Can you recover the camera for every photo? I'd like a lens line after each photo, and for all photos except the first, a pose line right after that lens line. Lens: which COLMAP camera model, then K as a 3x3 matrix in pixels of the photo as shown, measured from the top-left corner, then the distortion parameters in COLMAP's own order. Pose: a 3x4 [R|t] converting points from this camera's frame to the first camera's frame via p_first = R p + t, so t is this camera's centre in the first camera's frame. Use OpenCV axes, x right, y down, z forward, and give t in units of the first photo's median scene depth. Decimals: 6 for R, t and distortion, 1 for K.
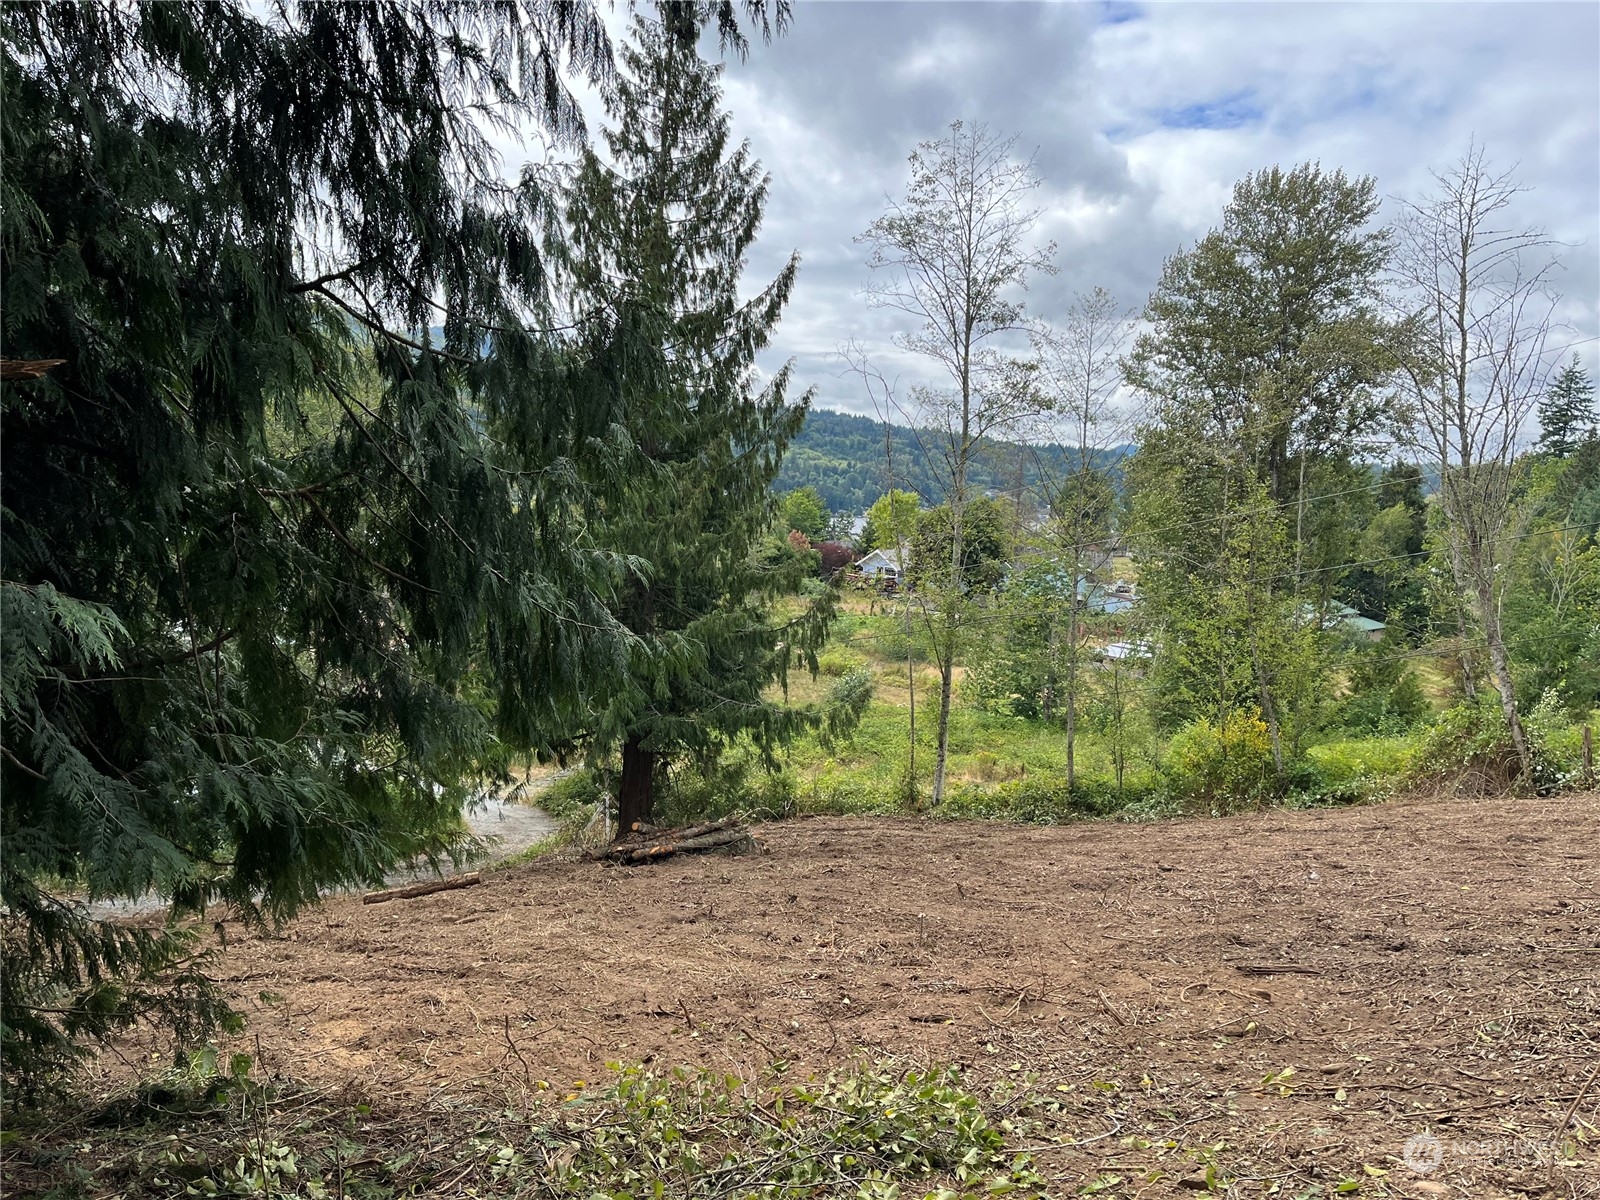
lens RADIAL K [[1209.9, 0, 800.0], [0, 1209.9, 600.0], [0, 0, 1]] dist [0.097377, -0.136451]
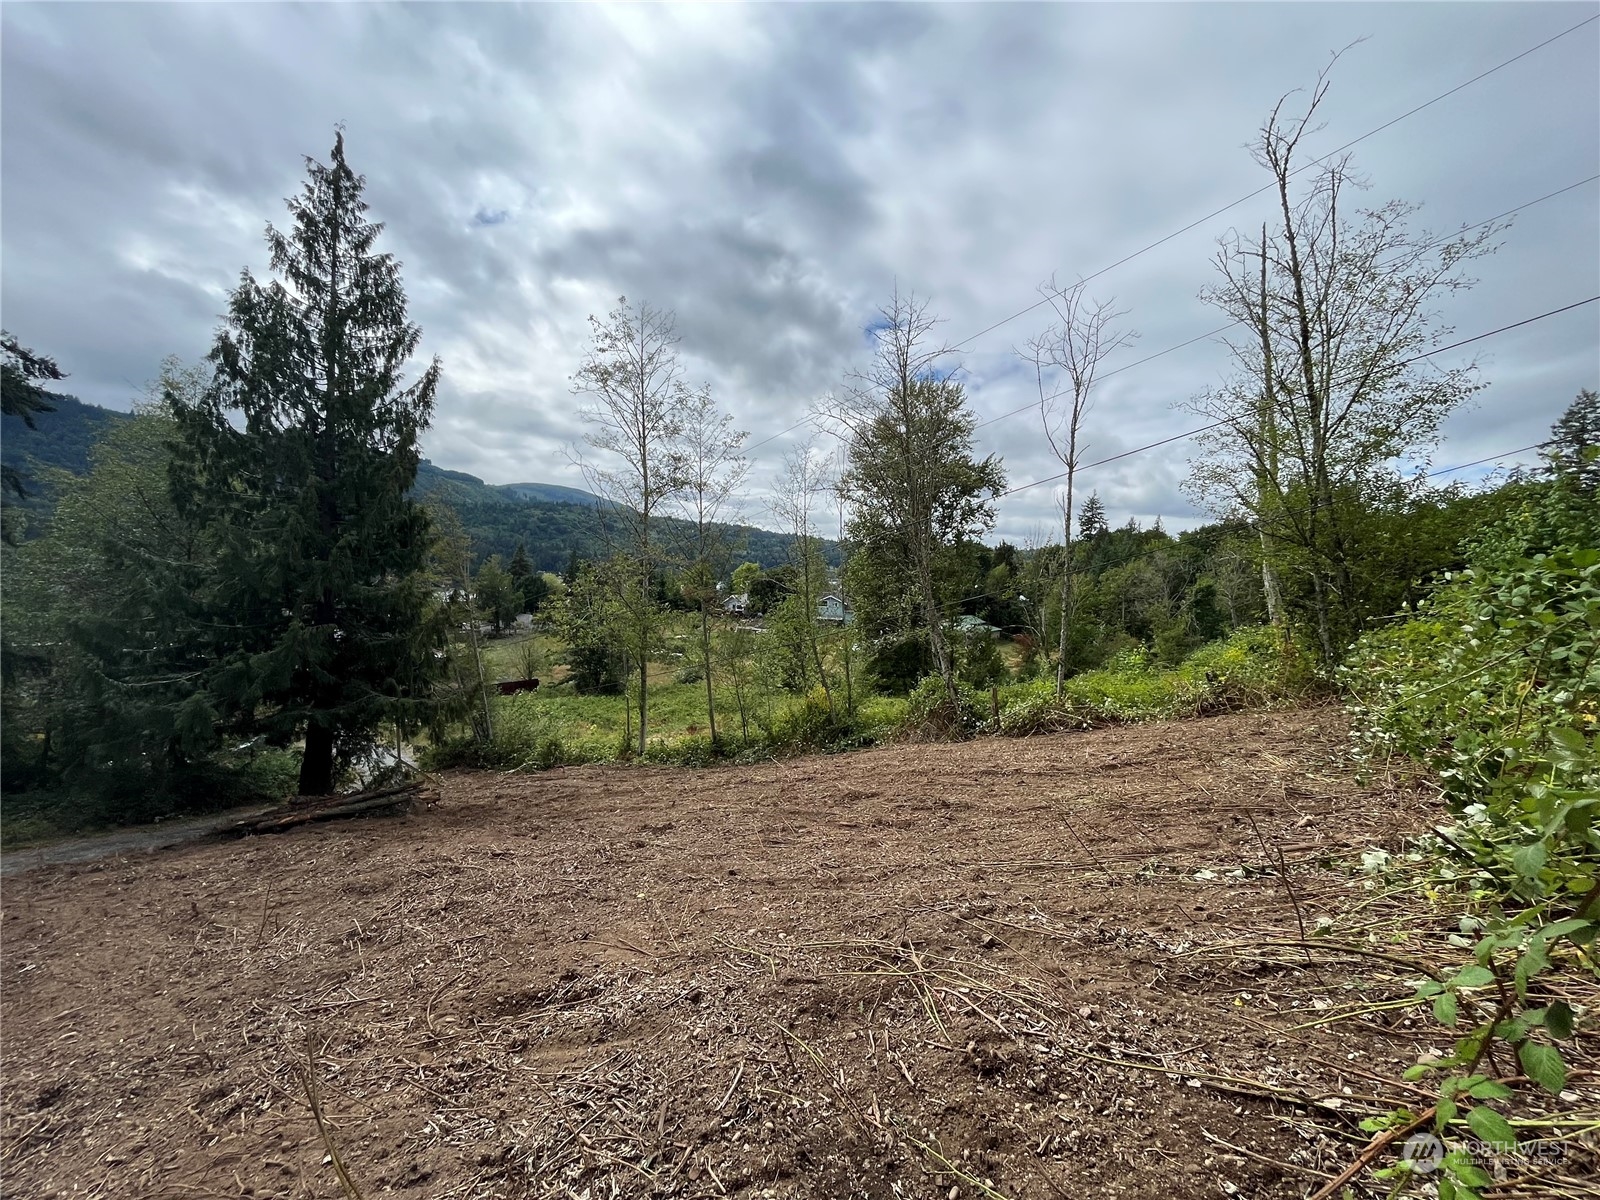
lens RADIAL K [[635.6, 0, 795.9], [0, 635.6, 590.4], [0, 0, 1]] dist [0.001302, 0.000115]
pose [[0.994091, -0.027065, 0.105122, 0.276261], [0.032843, 0.998021, -0.053629, 0.019937], [-0.103463, 0.056764, 0.993012, 0.248170]]
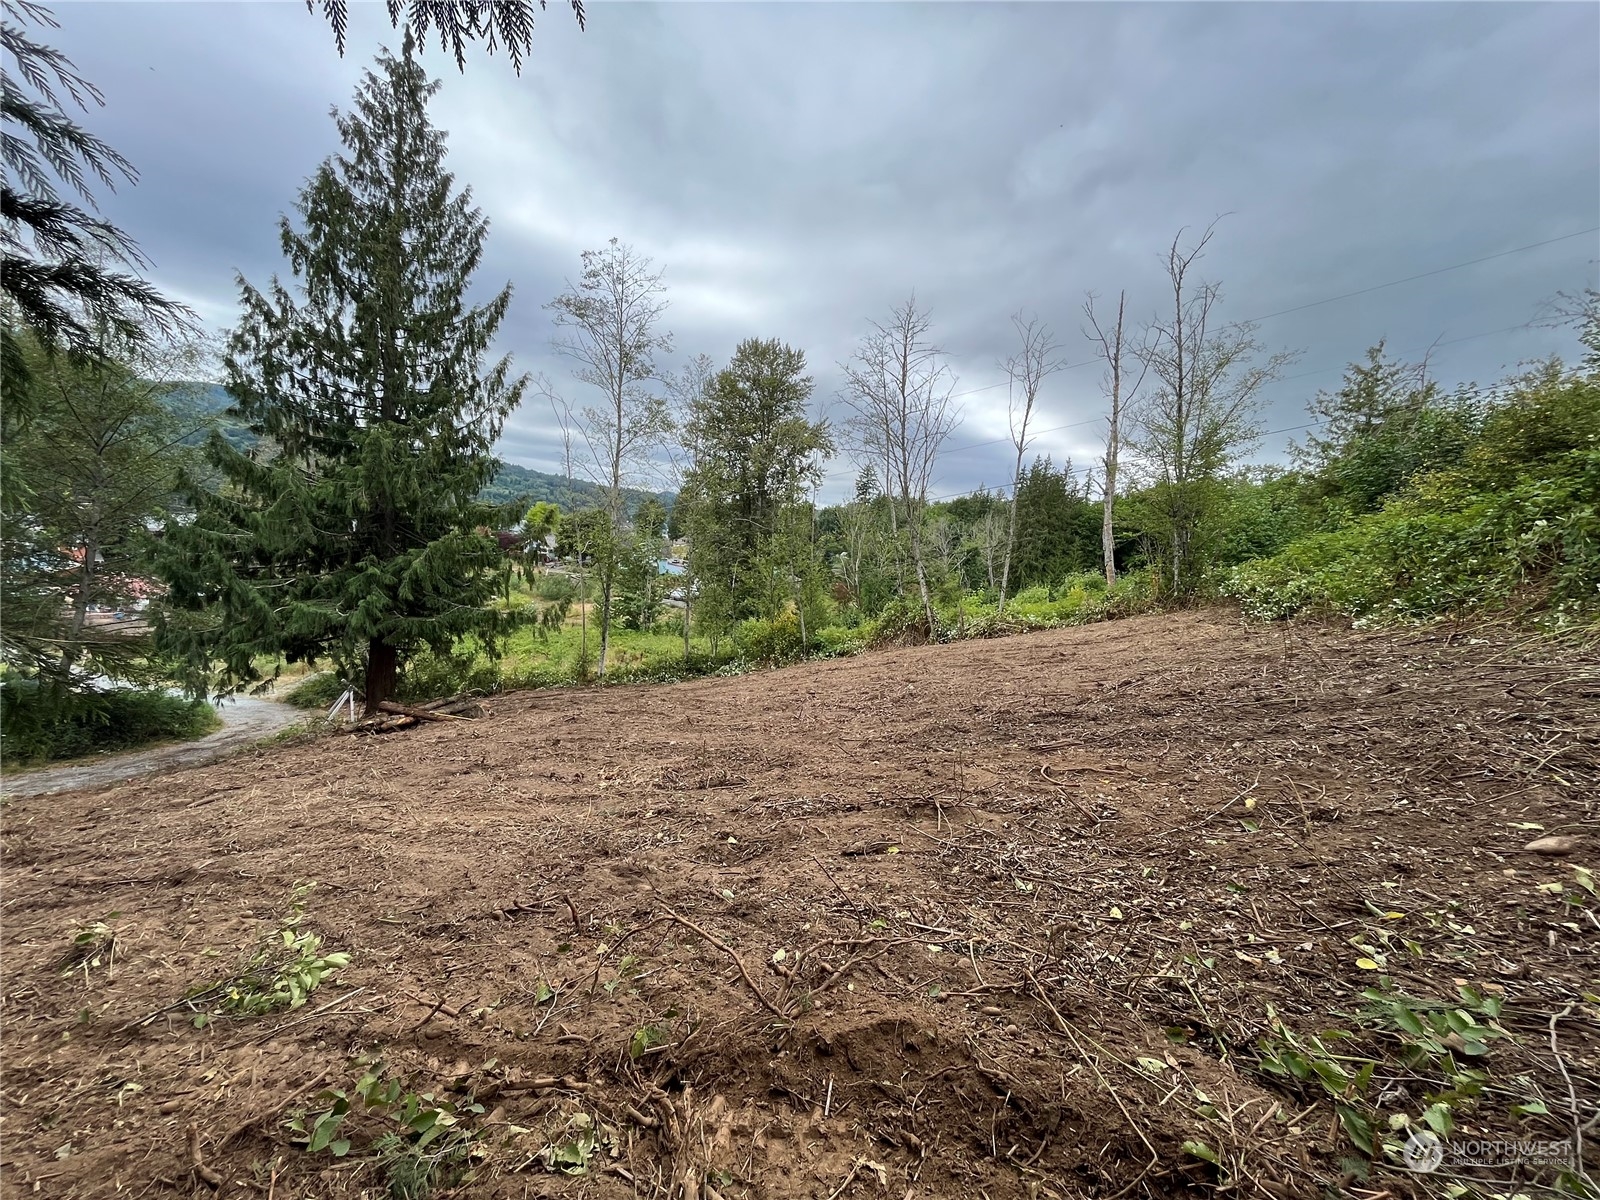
lens RADIAL K [[643.1, 0, 784.2], [0, 643.1, 590.3], [0, 0, 1]] dist [0.011749, -0.000090]
pose [[0.902469, -0.013453, 0.430545, -0.038160], [0.002373, 0.999652, 0.026261, 0.041147], [-0.430749, -0.022678, 0.902187, 0.172181]]
